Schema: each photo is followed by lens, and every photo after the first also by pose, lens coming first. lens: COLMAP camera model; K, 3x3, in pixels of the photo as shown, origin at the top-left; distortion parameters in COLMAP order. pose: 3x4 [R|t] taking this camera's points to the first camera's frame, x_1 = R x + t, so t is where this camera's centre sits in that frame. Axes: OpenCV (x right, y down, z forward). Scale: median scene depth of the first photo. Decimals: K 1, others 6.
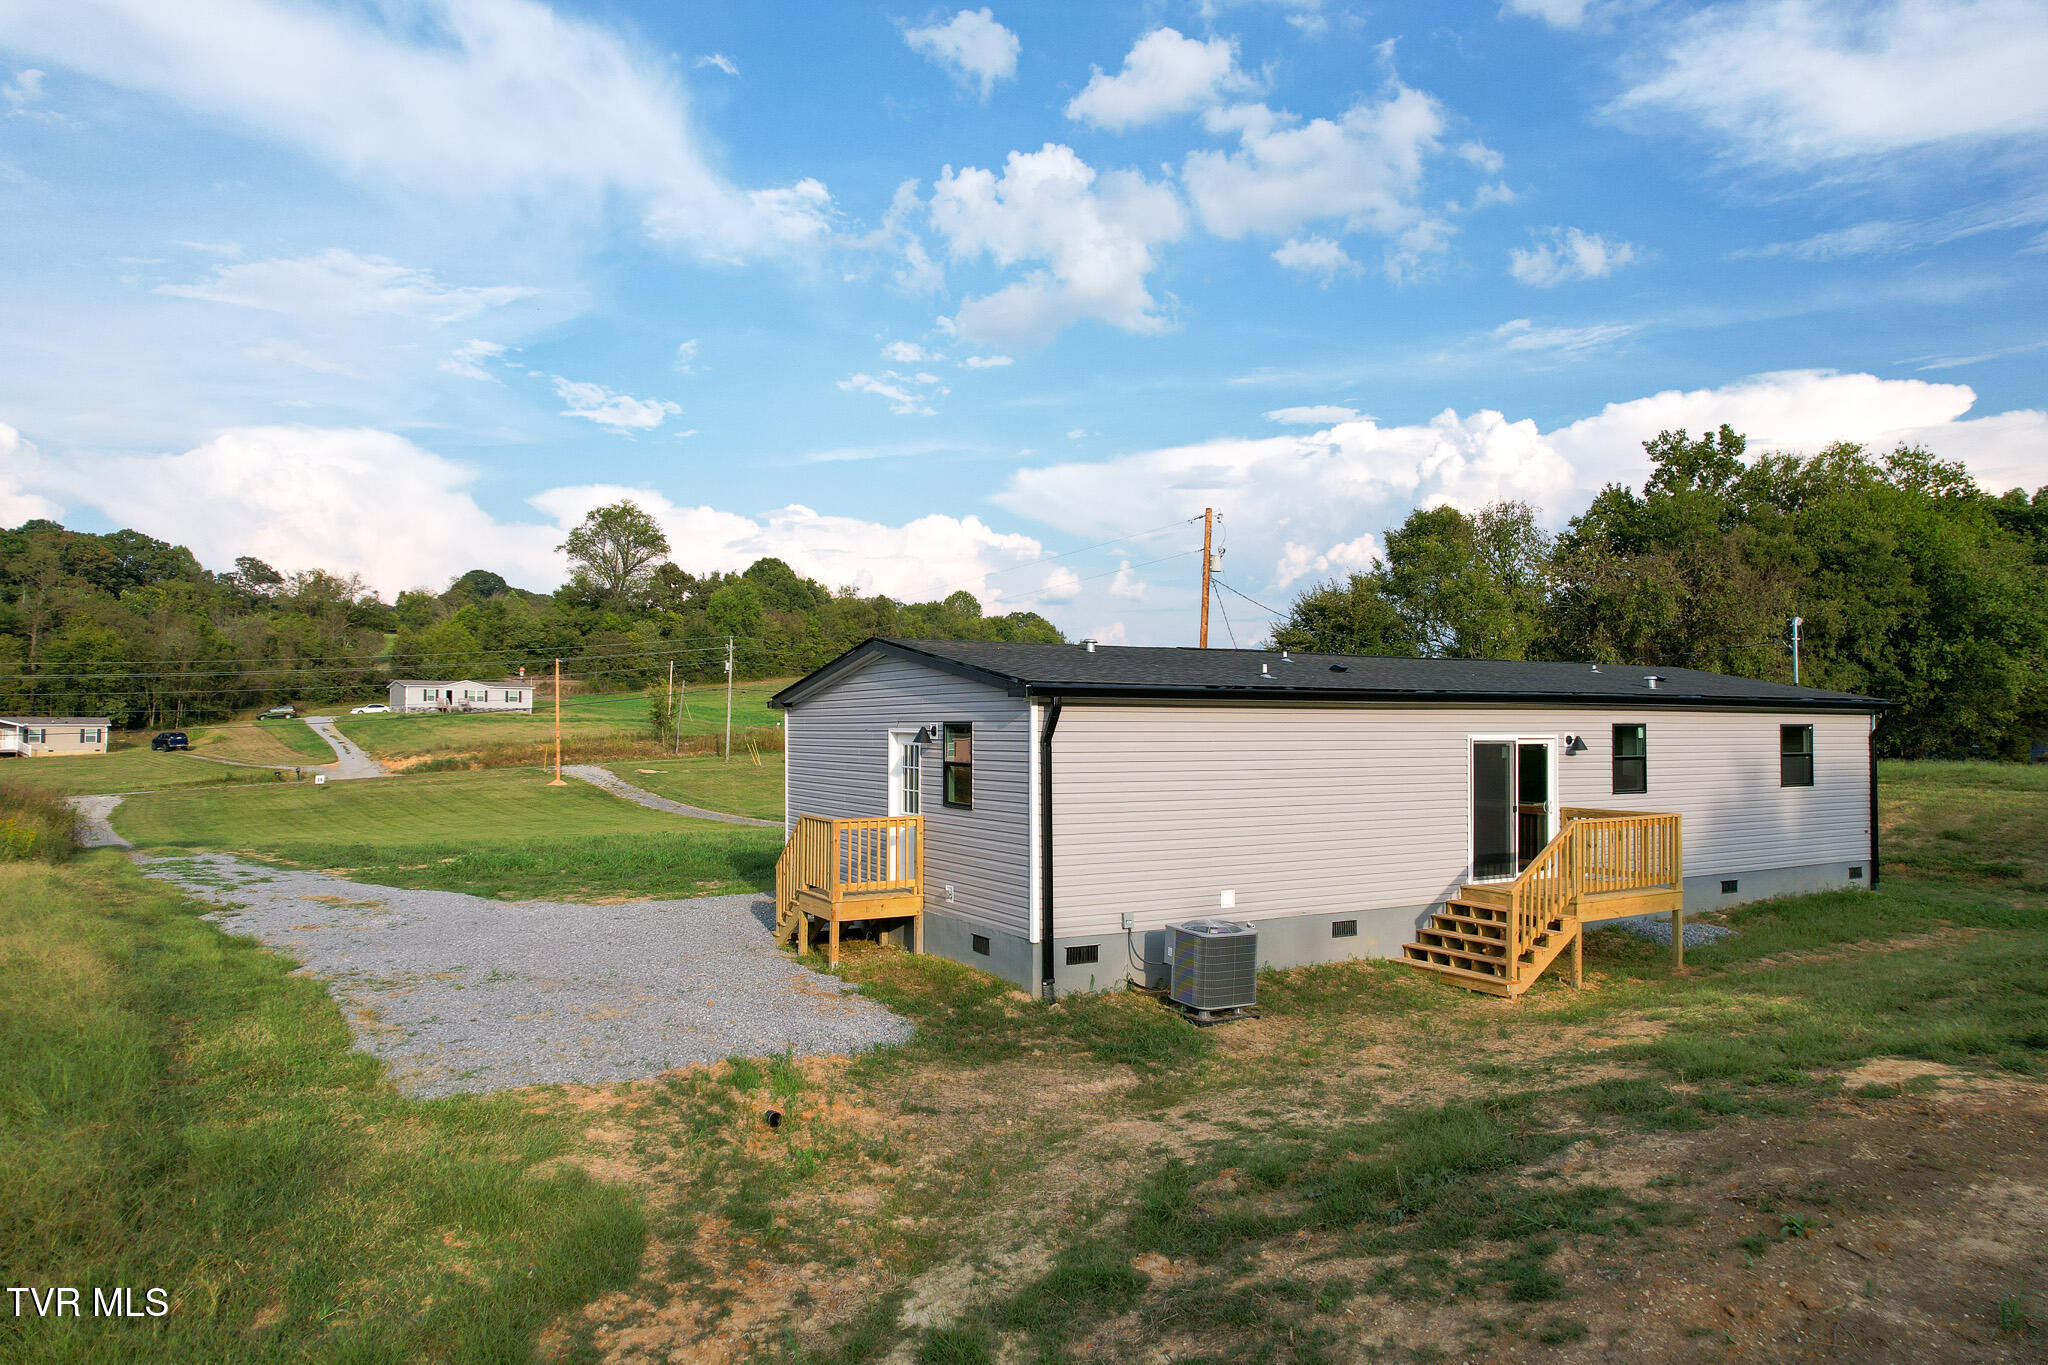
lens RADIAL K [[1319.5, 0, 1035.8], [0, 1319.5, 724.6], [0, 0, 1]] dist [-0.071749, 0.055987]
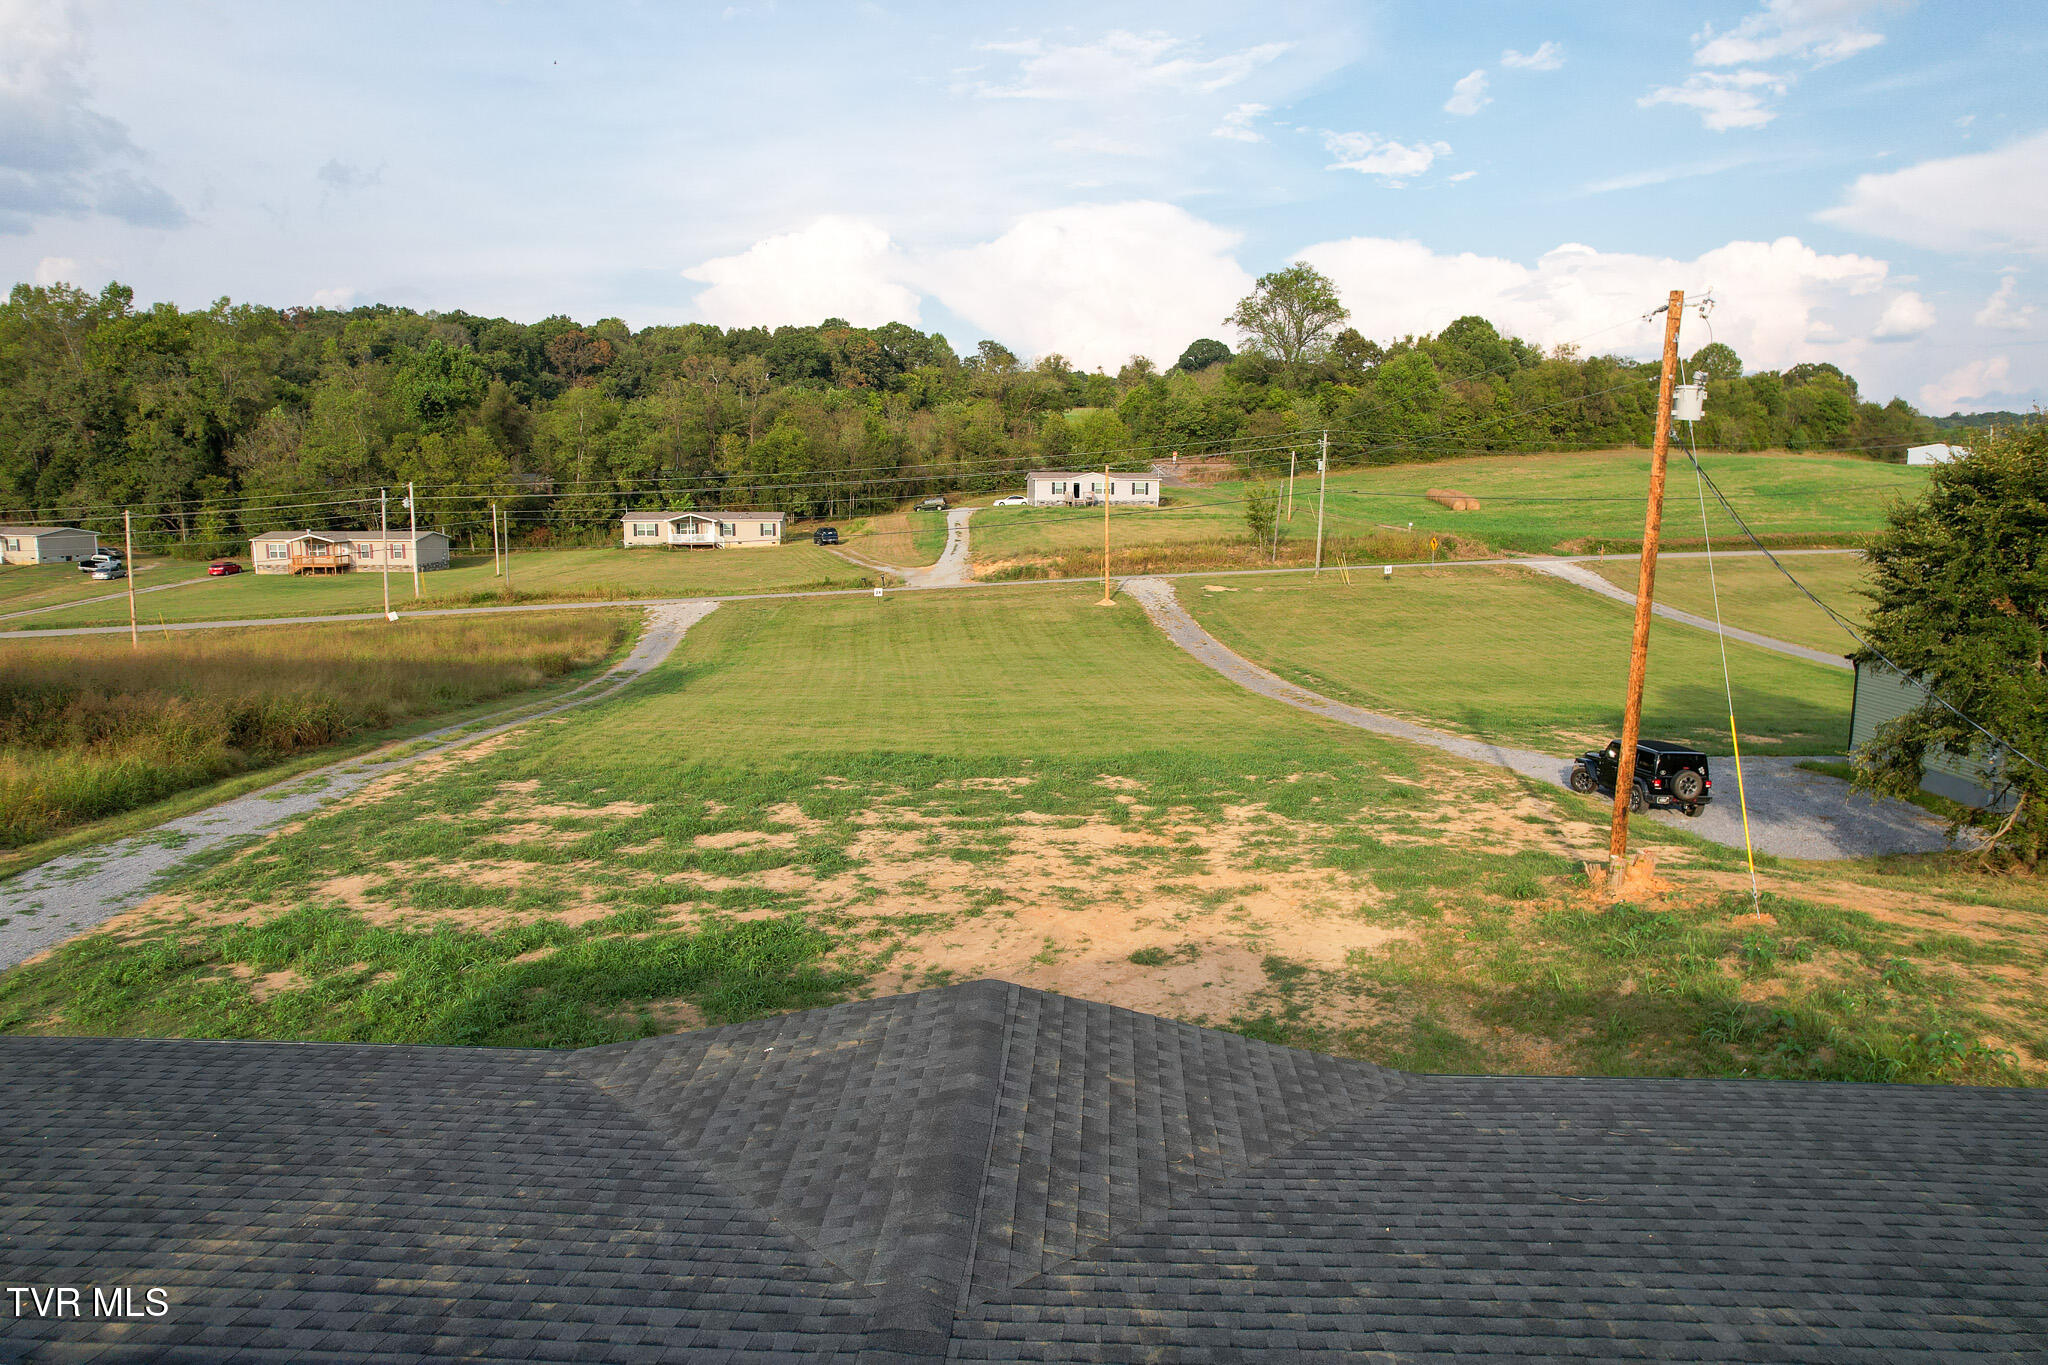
lens RADIAL K [[1319.5, 0, 1031.1], [0, 1319.5, 692.6], [0, 0, 1]] dist [-0.071749, 0.055987]
pose [[0.846626, 0.085684, -0.525246, 0.031183], [-0.002090, 0.987482, 0.157721, -0.015045], [0.532185, -0.132433, 0.836206, 0.075114]]
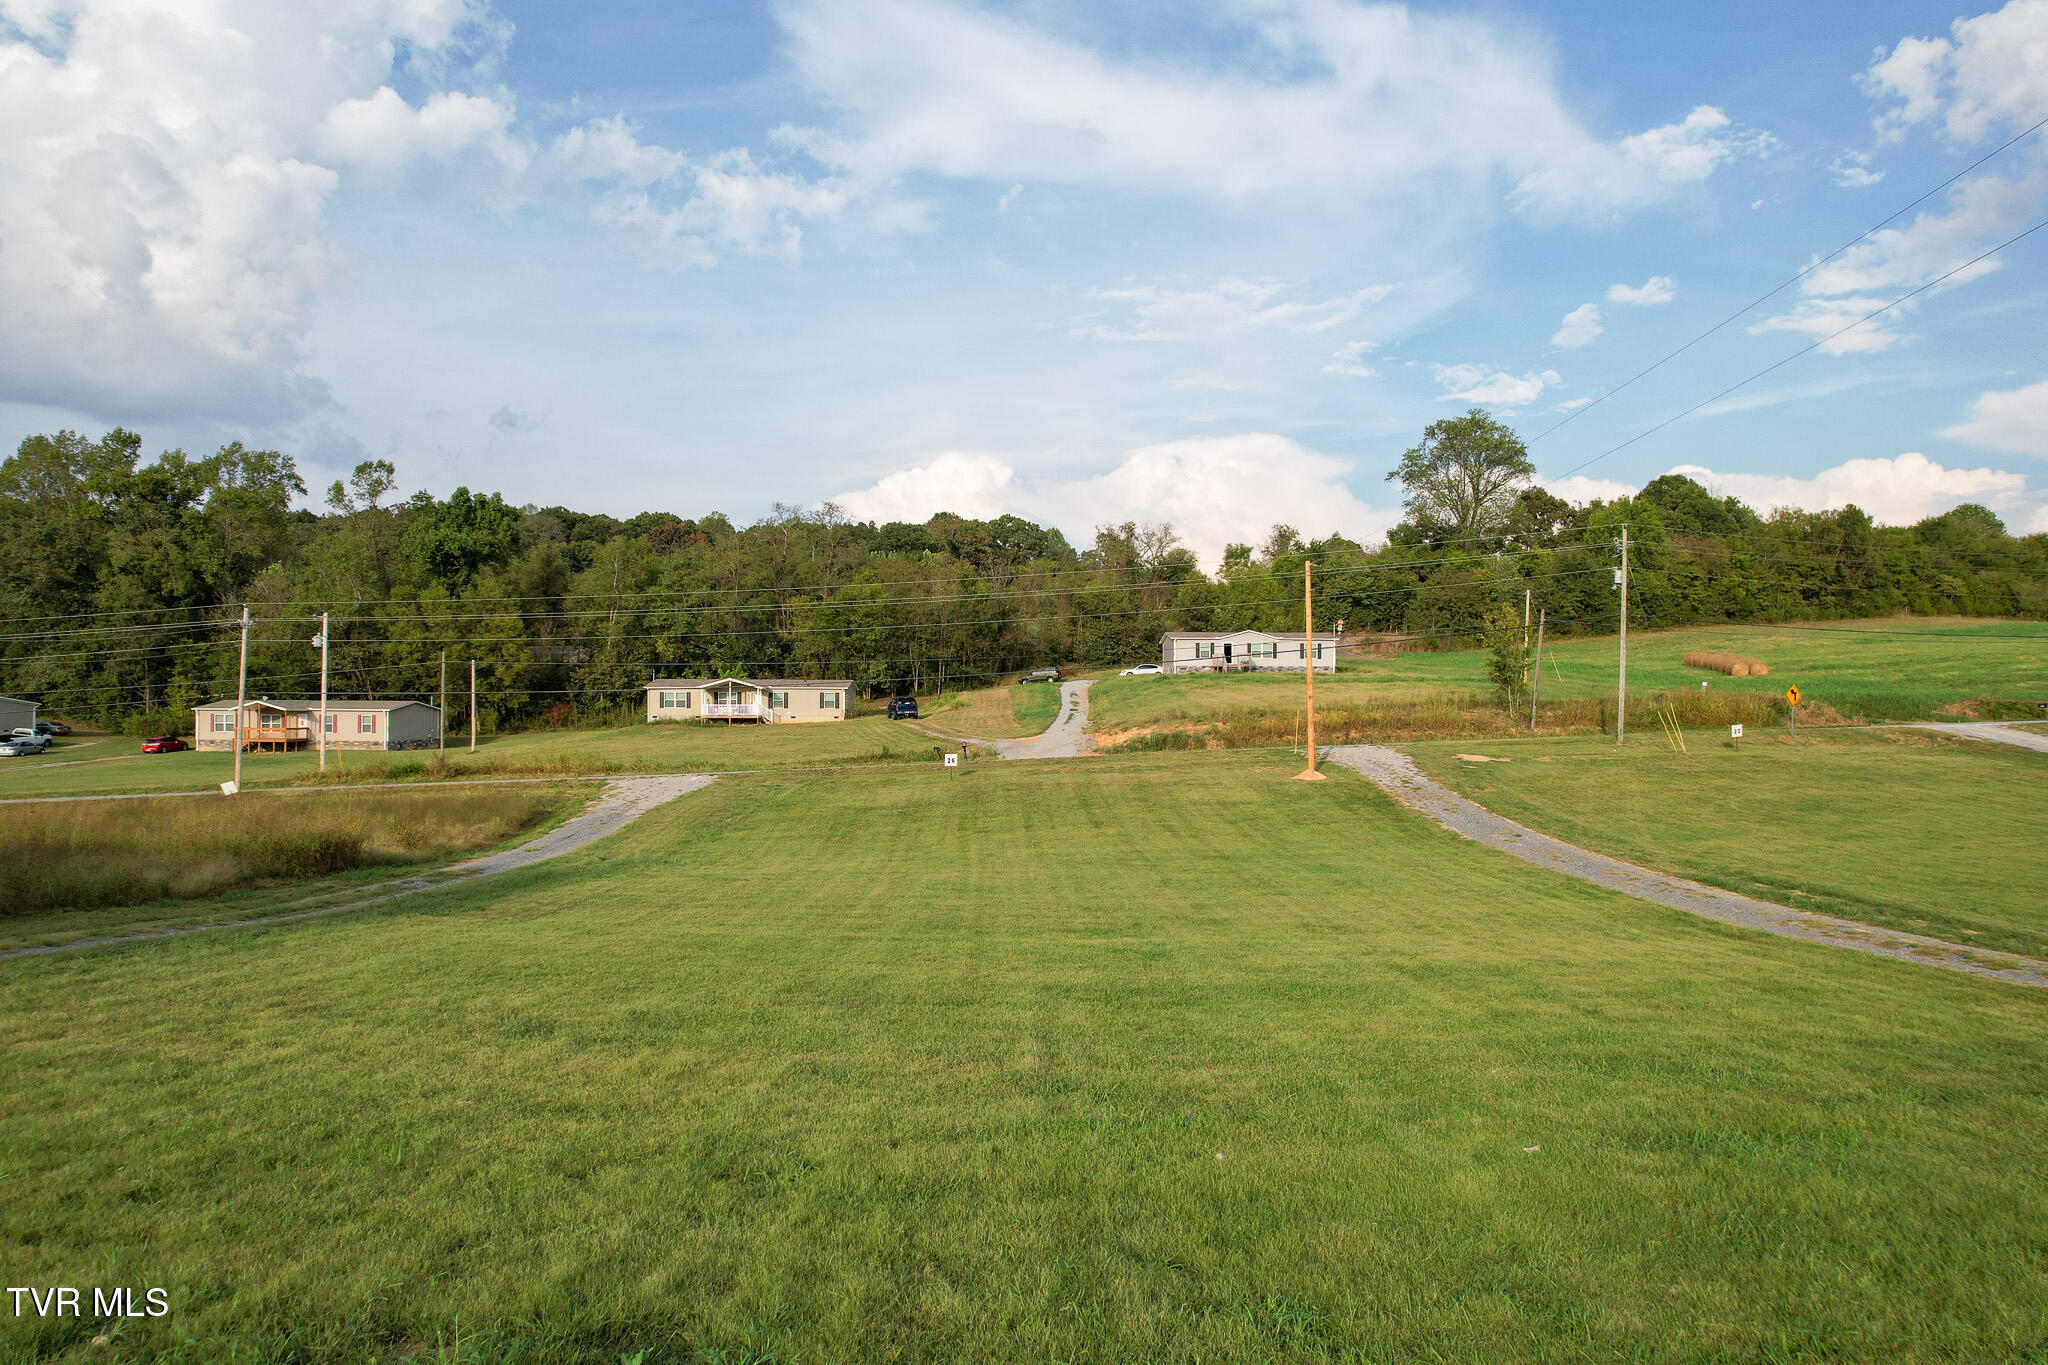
lens RADIAL K [[1319.5, 0, 1028.1], [0, 1319.5, 703.5], [0, 0, 1]] dist [-0.071749, 0.055987]
pose [[0.795233, 0.000432, -0.606304, -0.044530], [-0.001506, 0.999998, -0.001262, 0.005498], [0.606302, 0.001917, 0.795232, 0.182258]]
